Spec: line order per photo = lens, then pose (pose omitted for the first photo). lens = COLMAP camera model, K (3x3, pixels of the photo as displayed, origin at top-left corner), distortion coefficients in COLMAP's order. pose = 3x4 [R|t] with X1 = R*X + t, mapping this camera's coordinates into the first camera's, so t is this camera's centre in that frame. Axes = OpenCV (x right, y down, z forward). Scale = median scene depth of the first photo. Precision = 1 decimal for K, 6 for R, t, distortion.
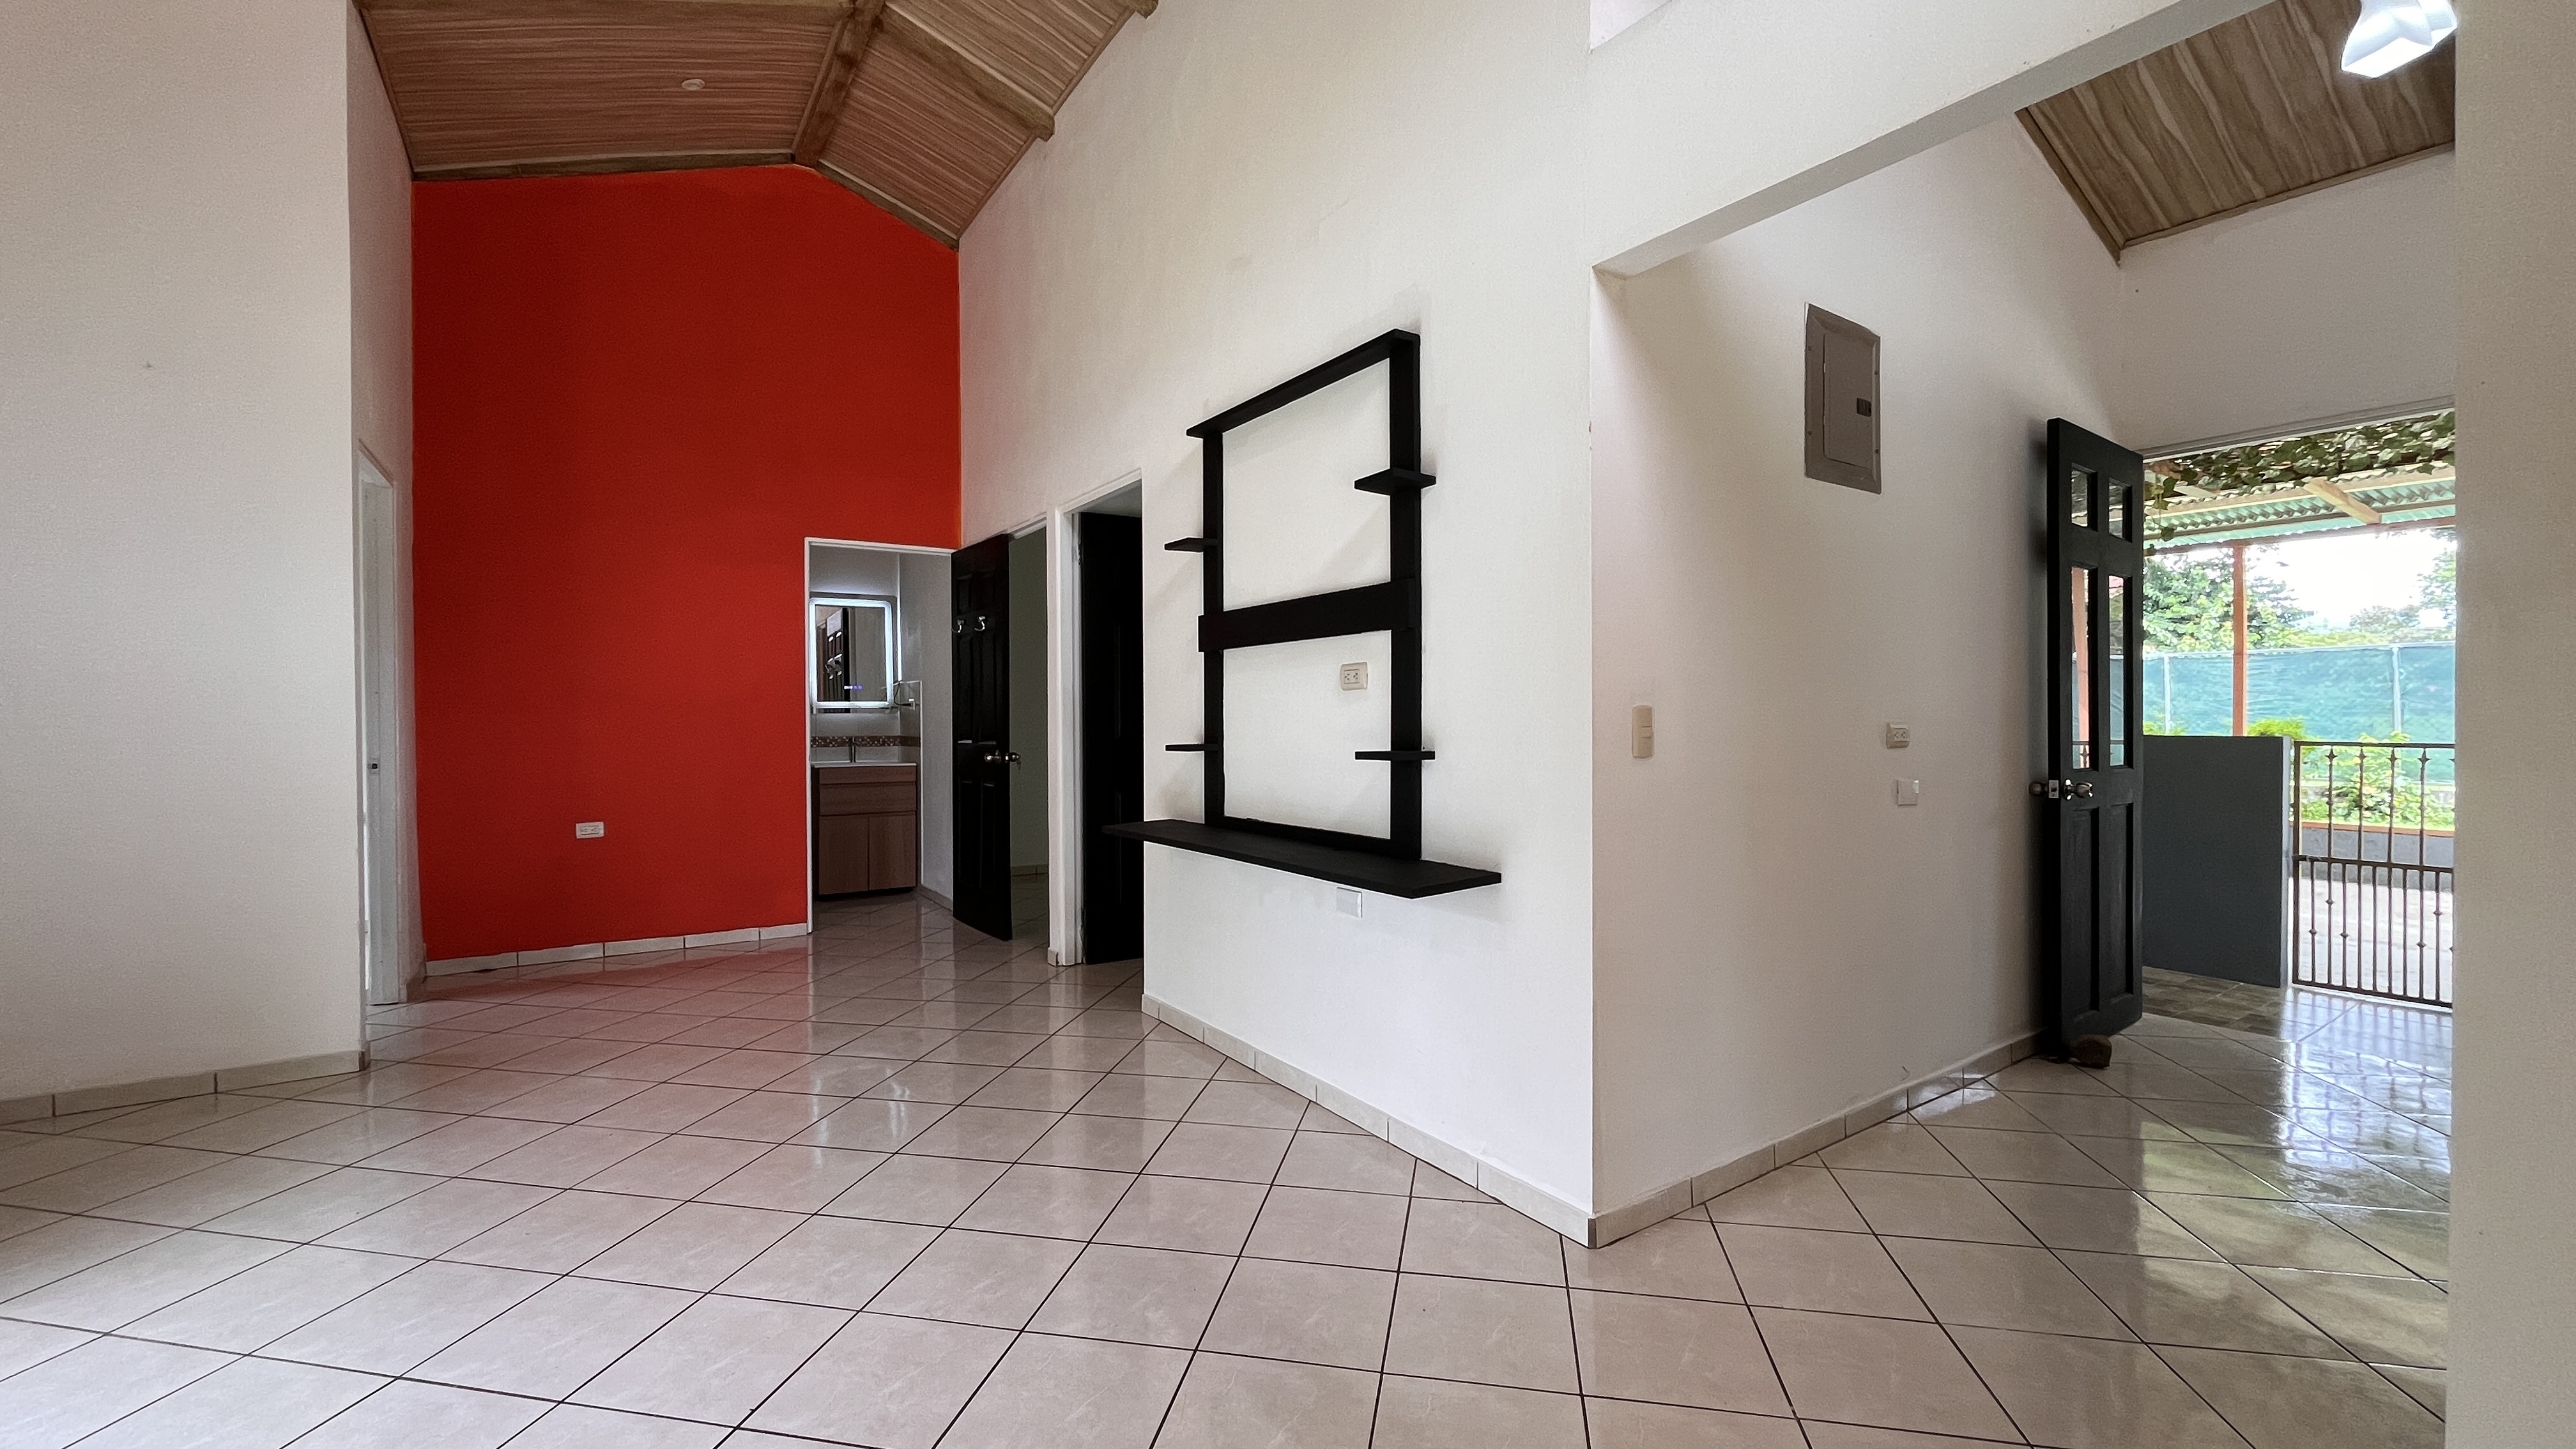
lens RADIAL K [[1041.2, 0, 1281.0], [0, 1041.2, 719.8], [0, 0, 1]] dist [-0.003142, -0.000193]
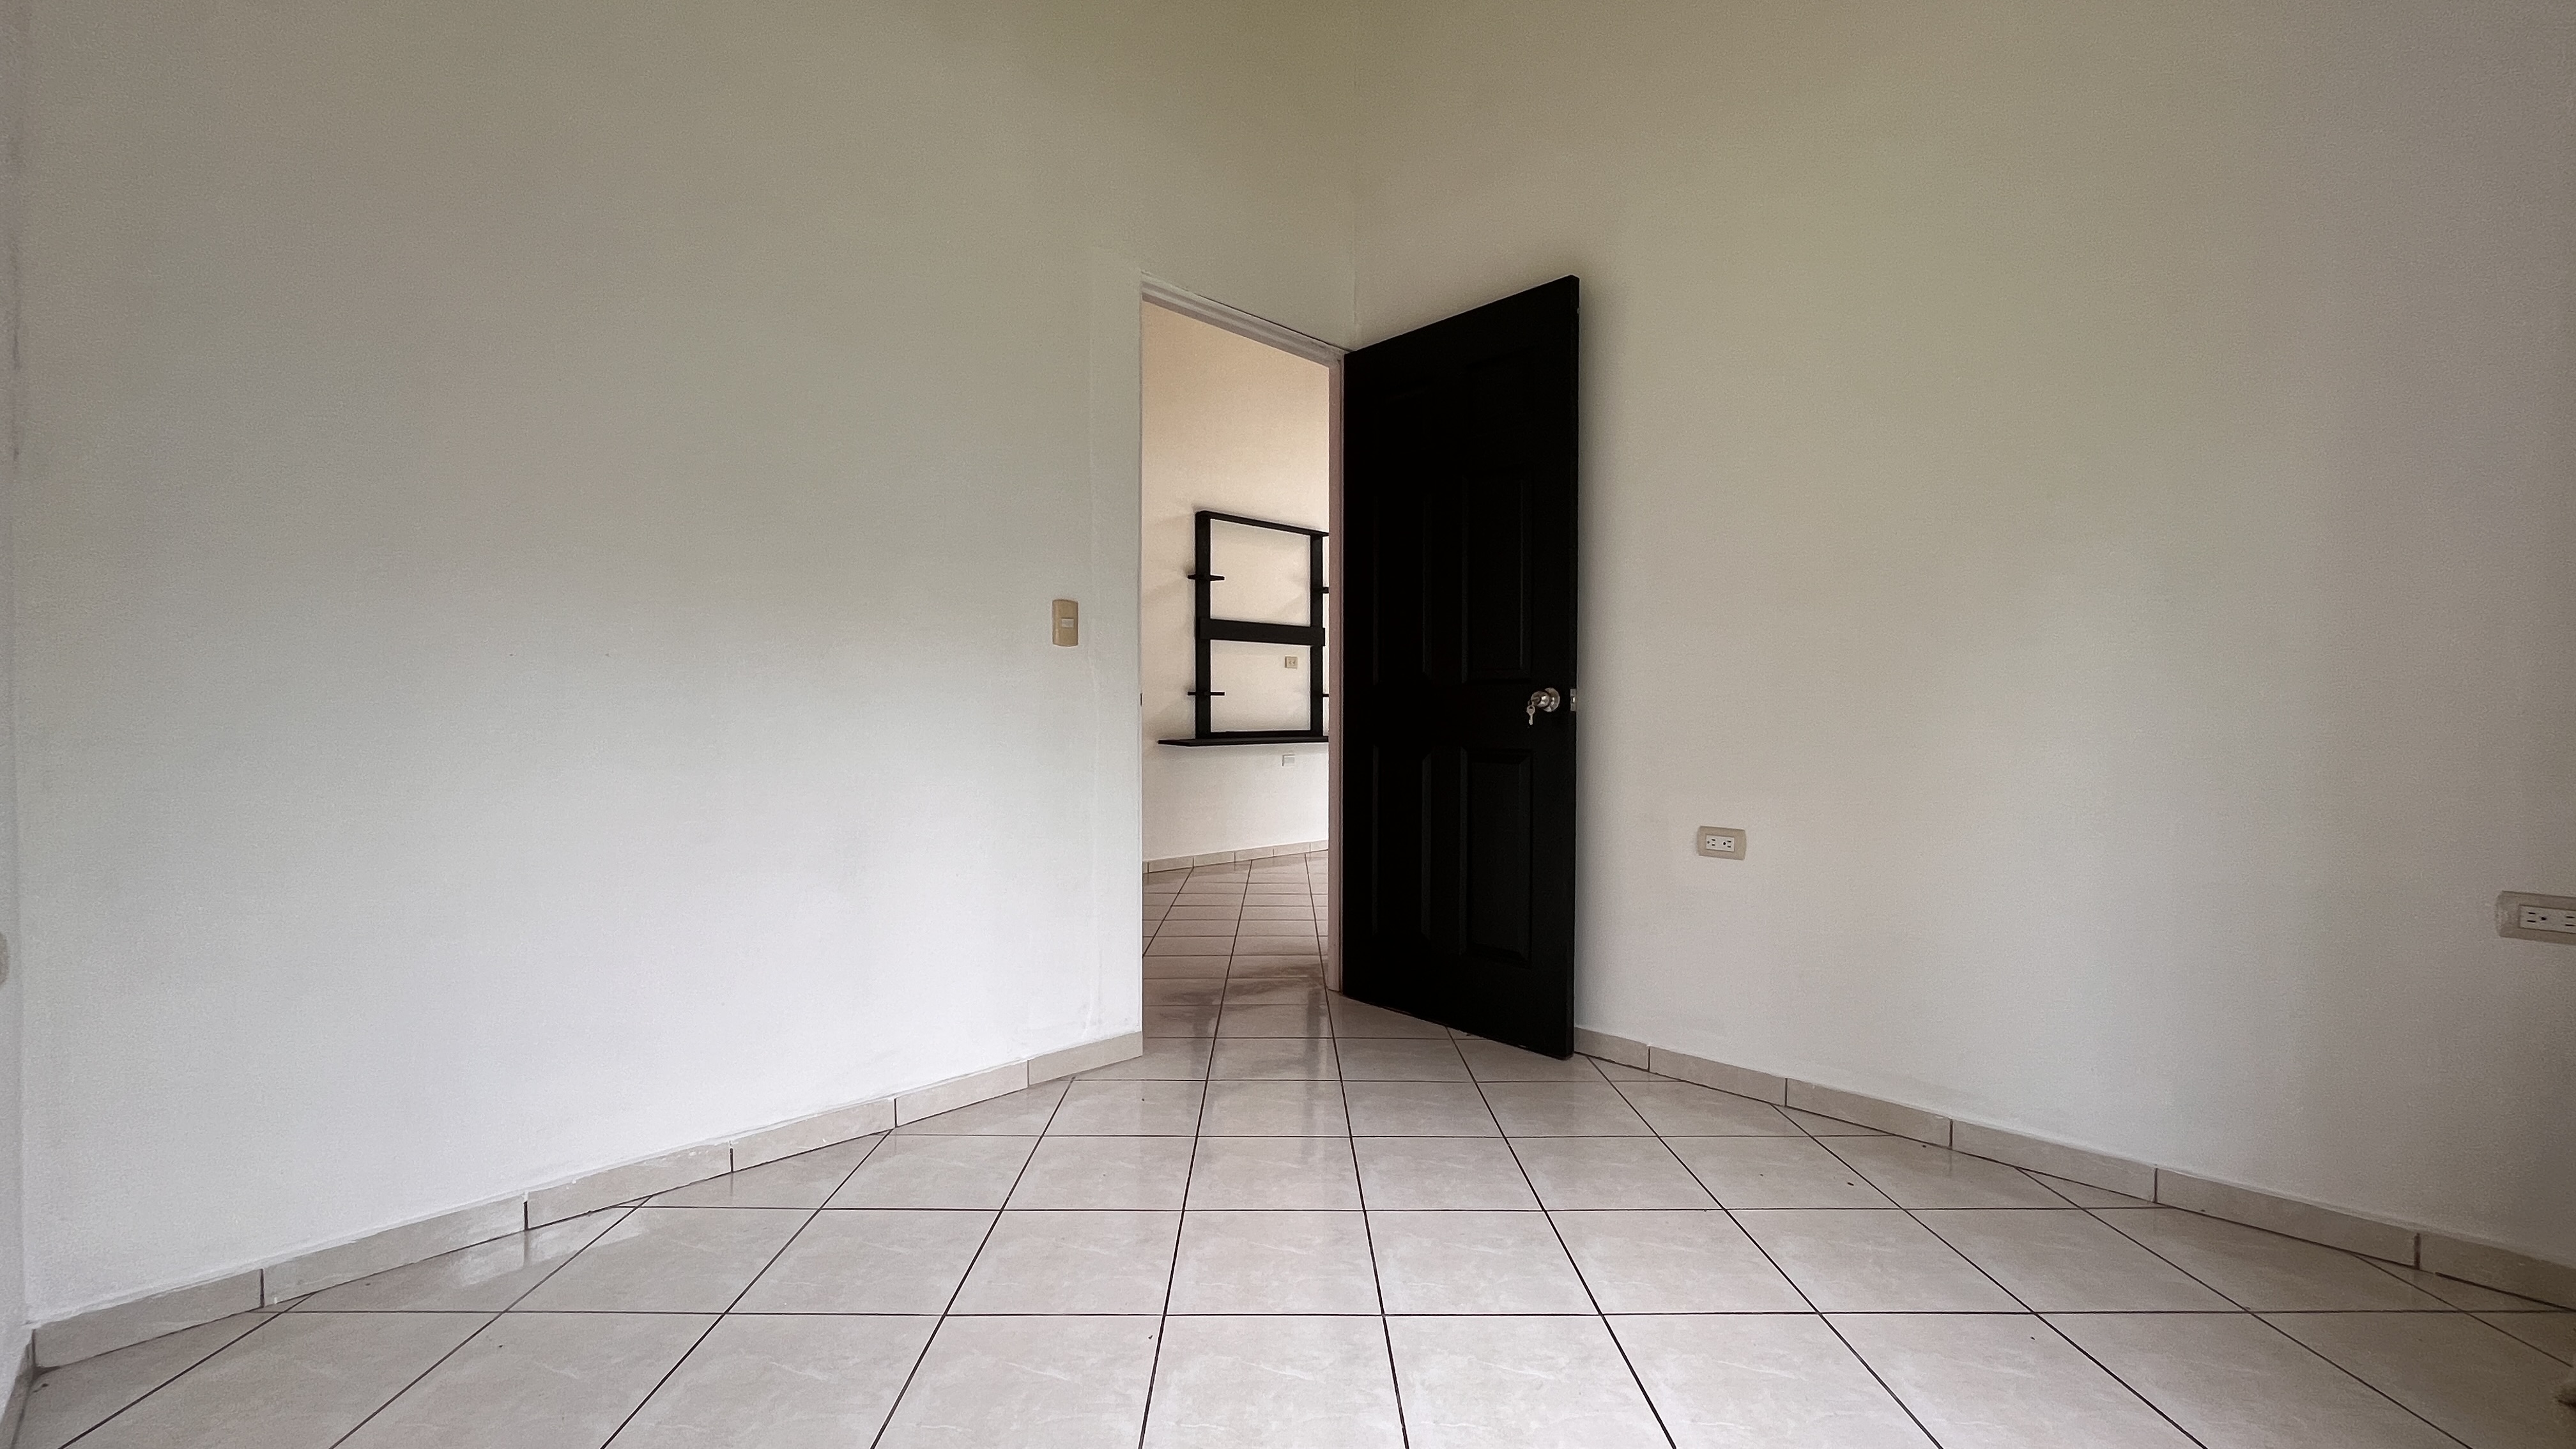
lens RADIAL K [[1041.2, 0, 1281.0], [0, 1041.2, 719.8], [0, 0, 1]] dist [-0.003142, -0.000193]
pose [[-0.182247, 0.003036, 0.983248, -1.656873], [0.006448, 0.999977, -0.001892, 0.068145], [-0.983232, 0.005995, -0.182262, 1.083272]]
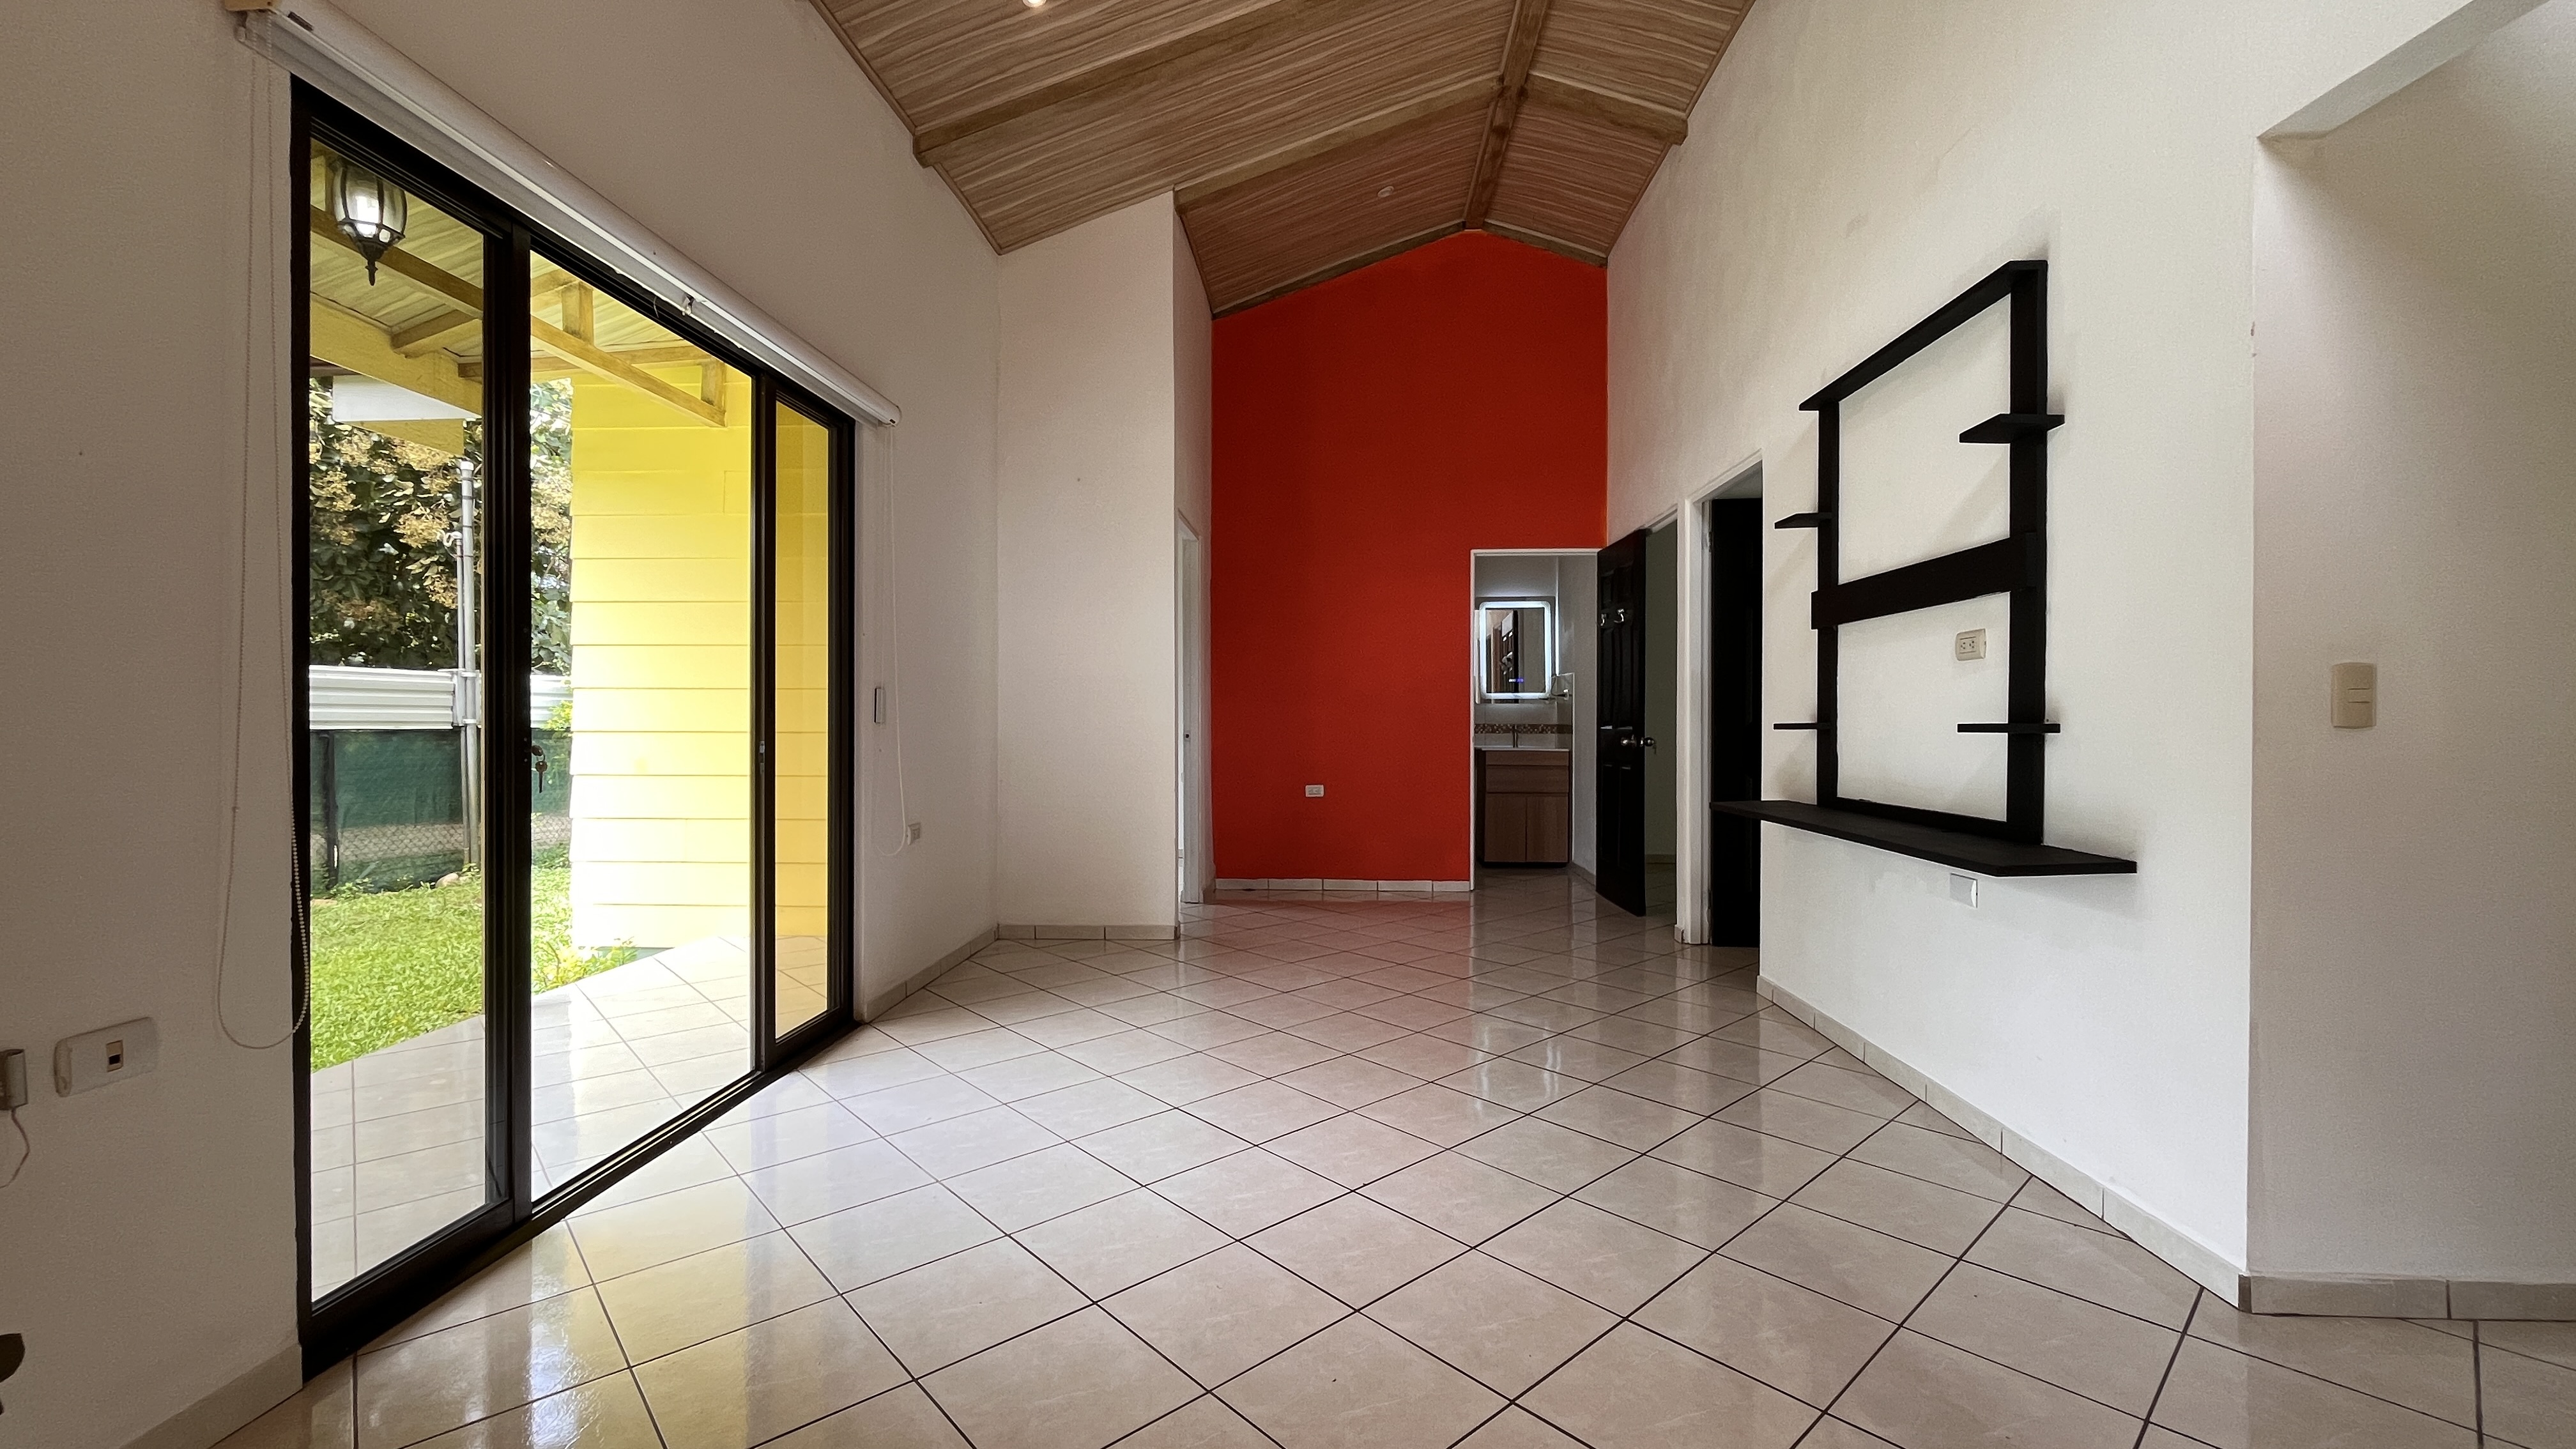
lens RADIAL K [[1041.2, 0, 1281.0], [0, 1041.2, 719.8], [0, 0, 1]] dist [-0.003142, -0.000193]
pose [[0.799088, 0.006951, -0.601173, 0.101699], [-0.008140, 0.999967, 0.000742, 0.021718], [0.601159, 0.004300, 0.799118, -0.076590]]
